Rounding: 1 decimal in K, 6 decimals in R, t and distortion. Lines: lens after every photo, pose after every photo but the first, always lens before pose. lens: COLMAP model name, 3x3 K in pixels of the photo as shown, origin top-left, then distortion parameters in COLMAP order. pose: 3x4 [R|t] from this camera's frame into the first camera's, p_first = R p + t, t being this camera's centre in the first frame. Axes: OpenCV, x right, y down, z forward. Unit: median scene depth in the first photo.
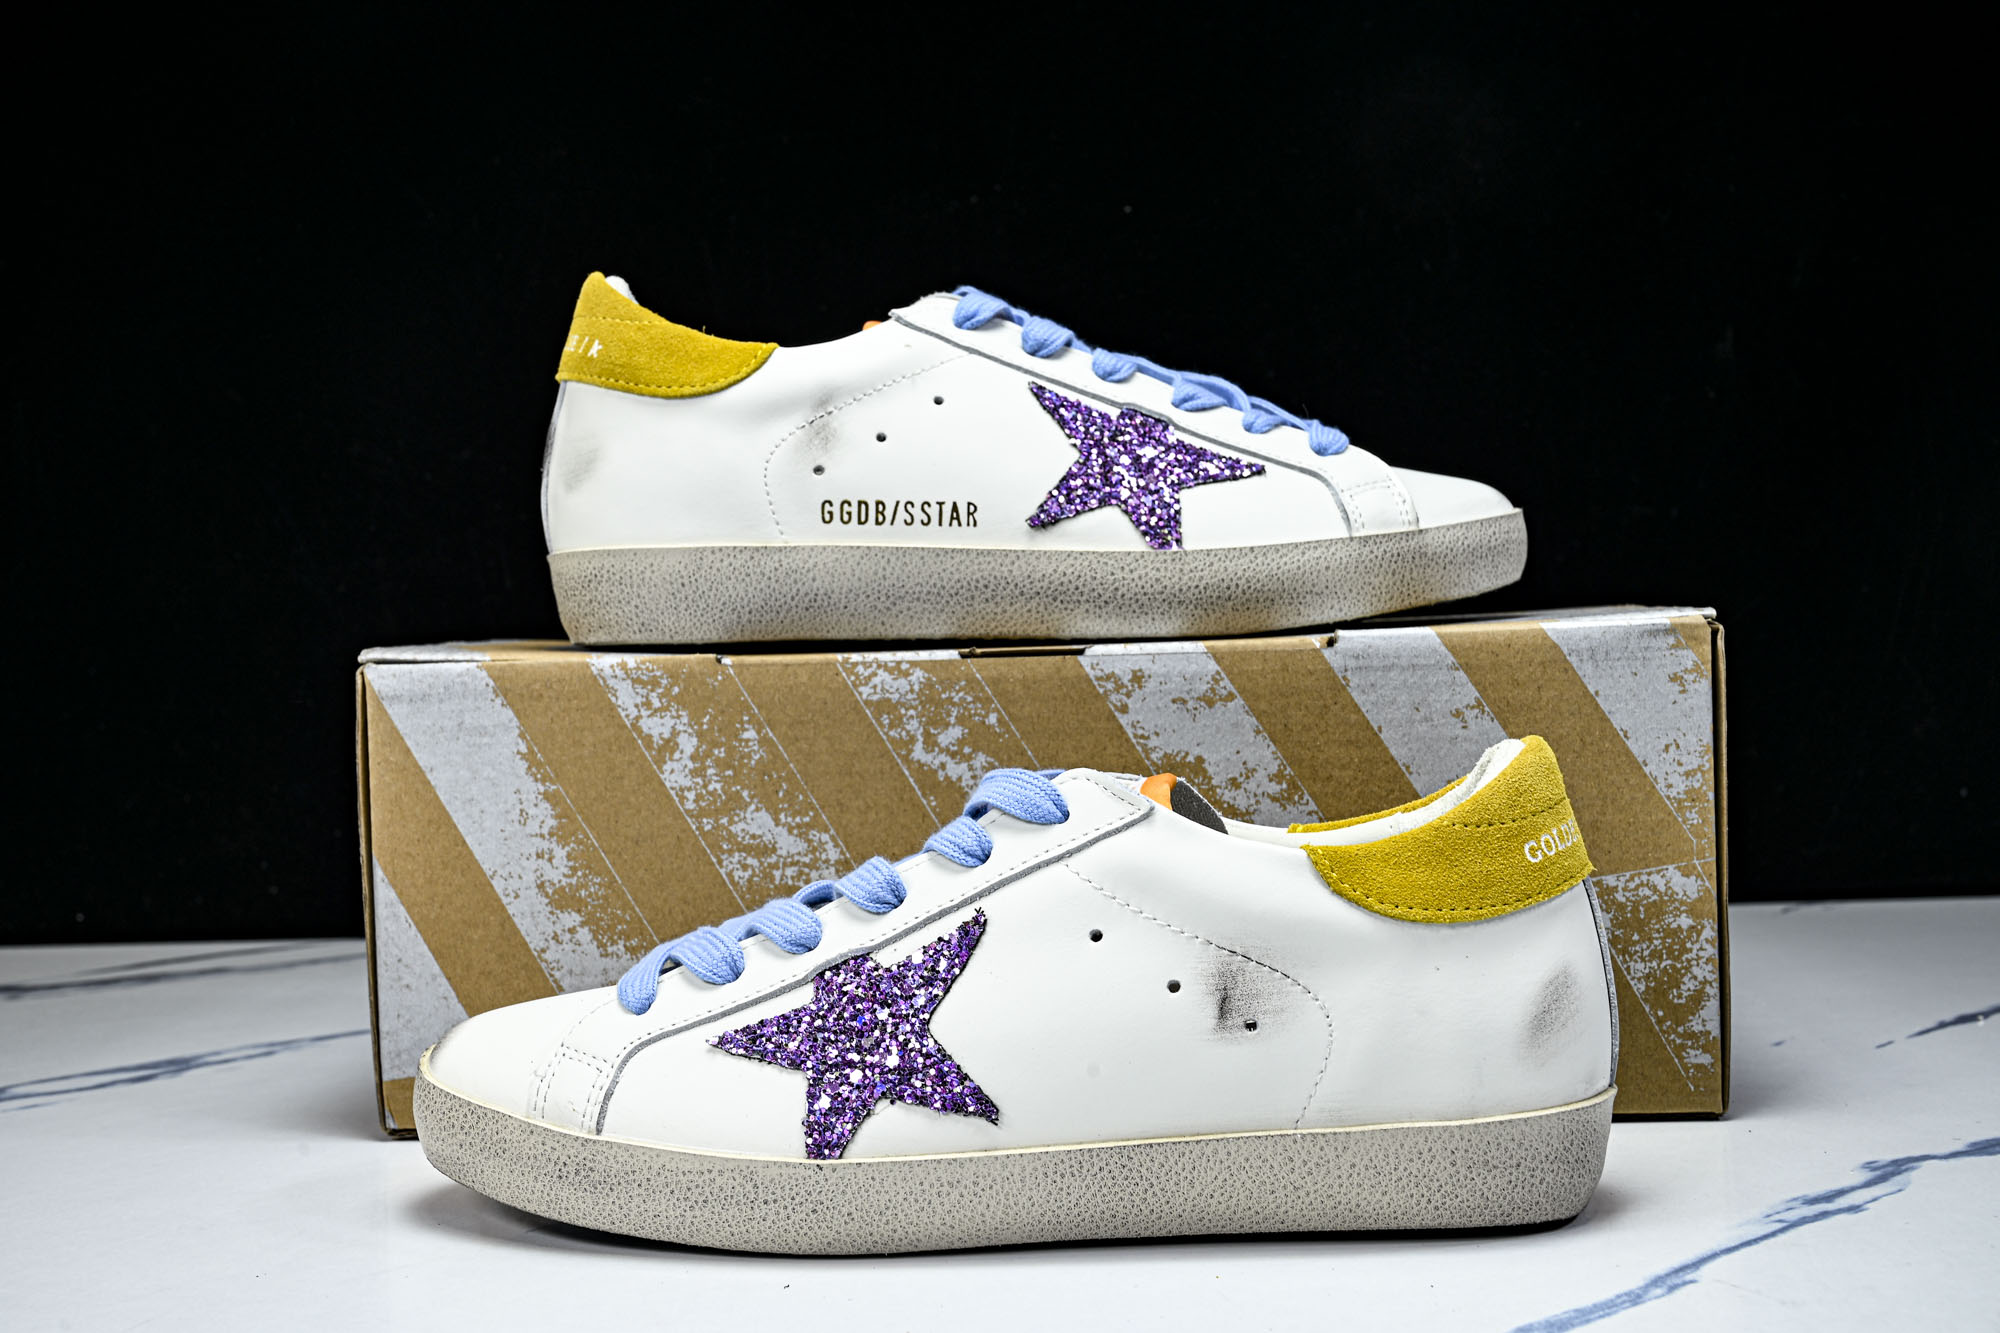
lens RADIAL K [[2350.1, 0, 964.7], [0, 2350.1, 662.6], [0, 0, 1]] dist [-0.000572, 0.013488]
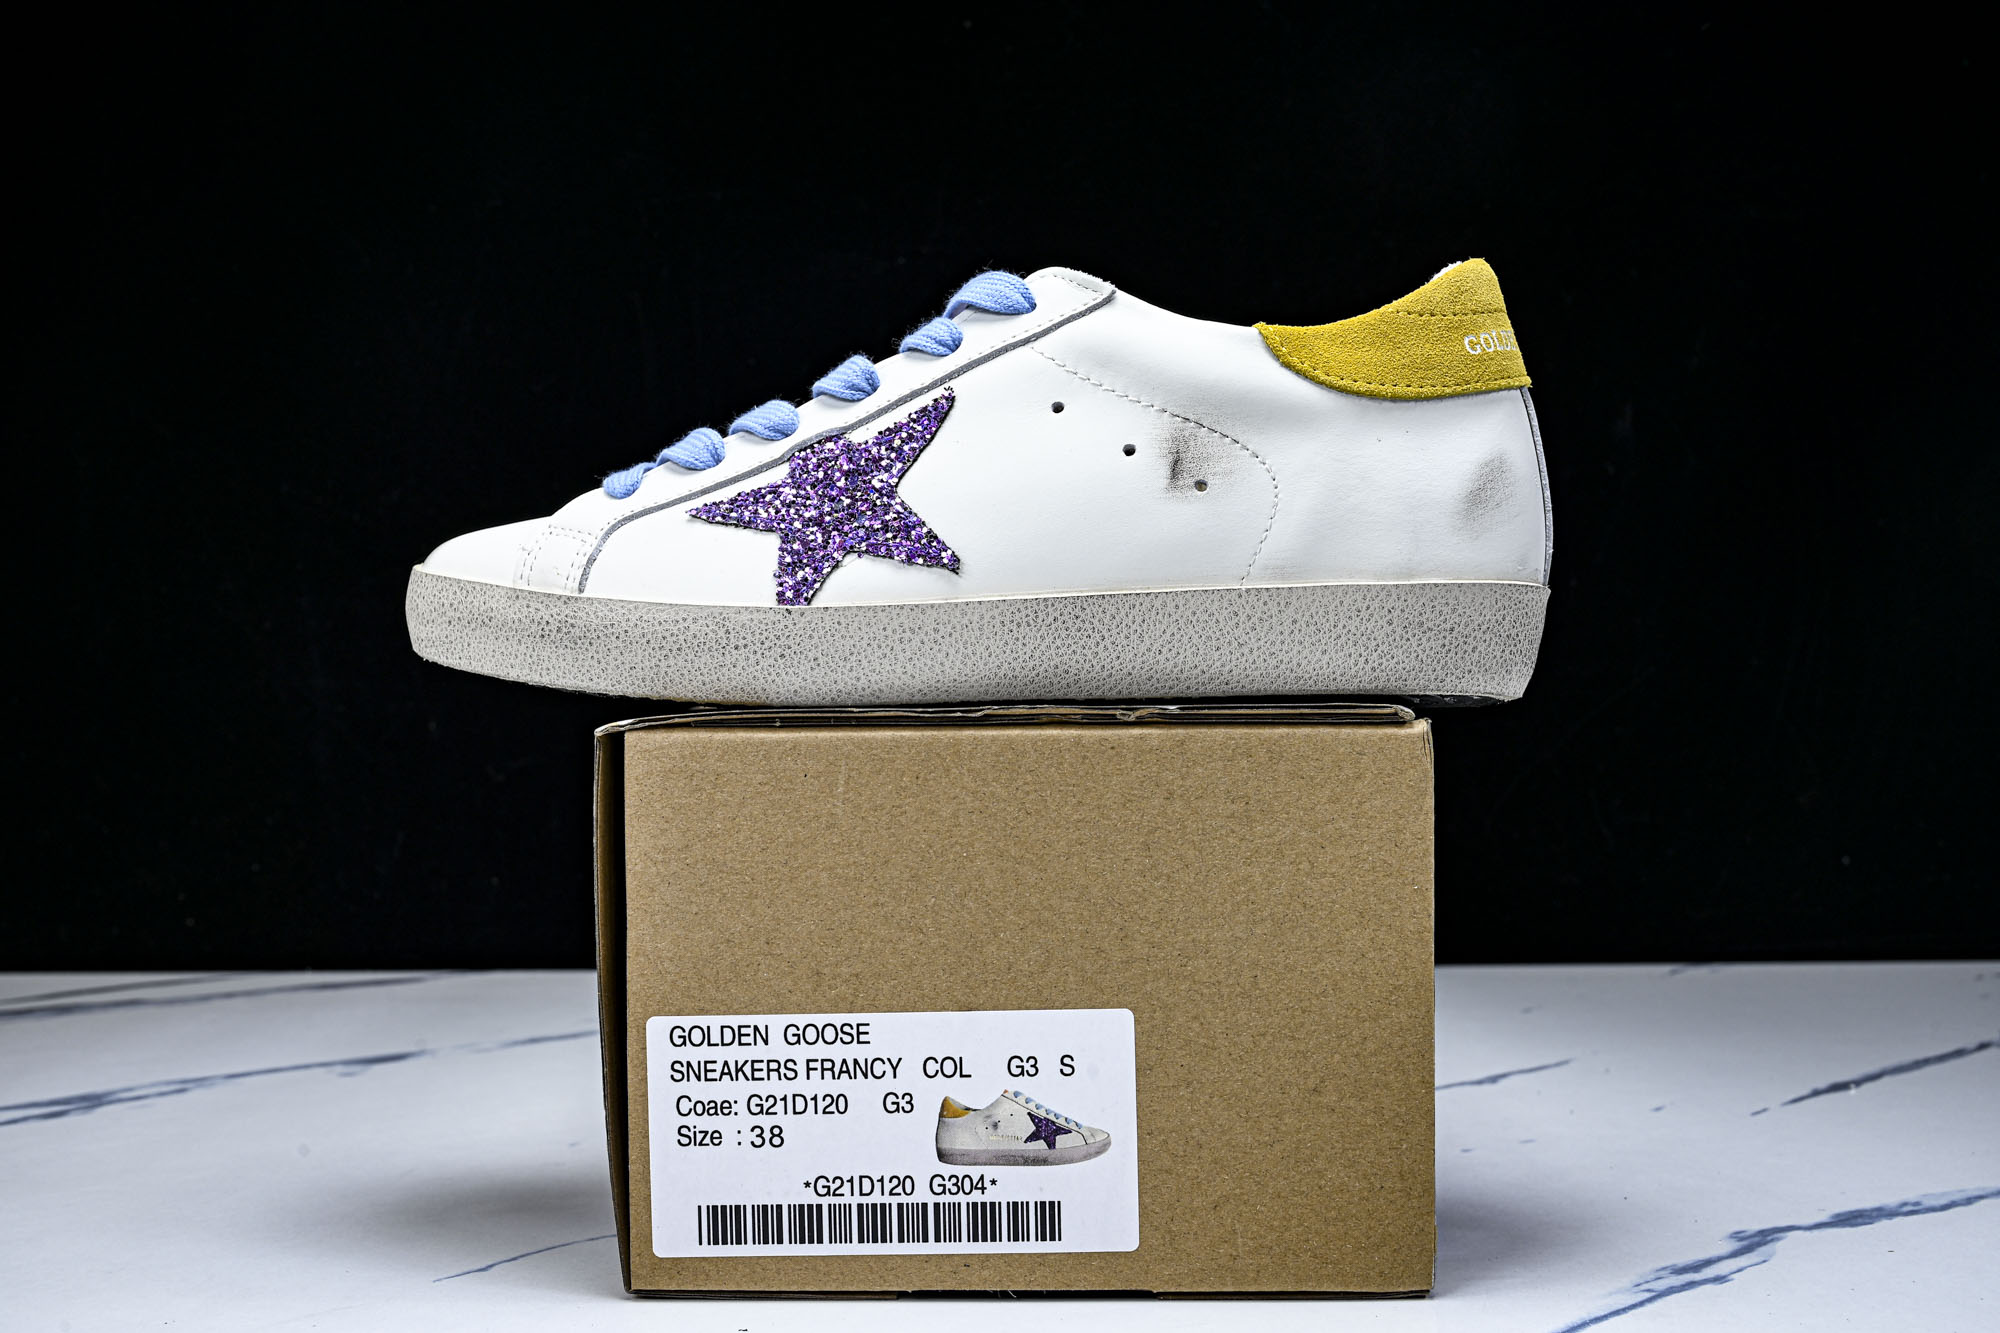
lens RADIAL K [[2350.1, 0, 964.7], [0, 2350.1, 662.6], [0, 0, 1]] dist [-0.000572, 0.013488]
pose [[0.999554, 0.029550, -0.004280, 0.020946], [-0.029724, 0.998362, -0.048895, 0.268548], [0.002828, 0.049000, 0.998795, -0.048139]]
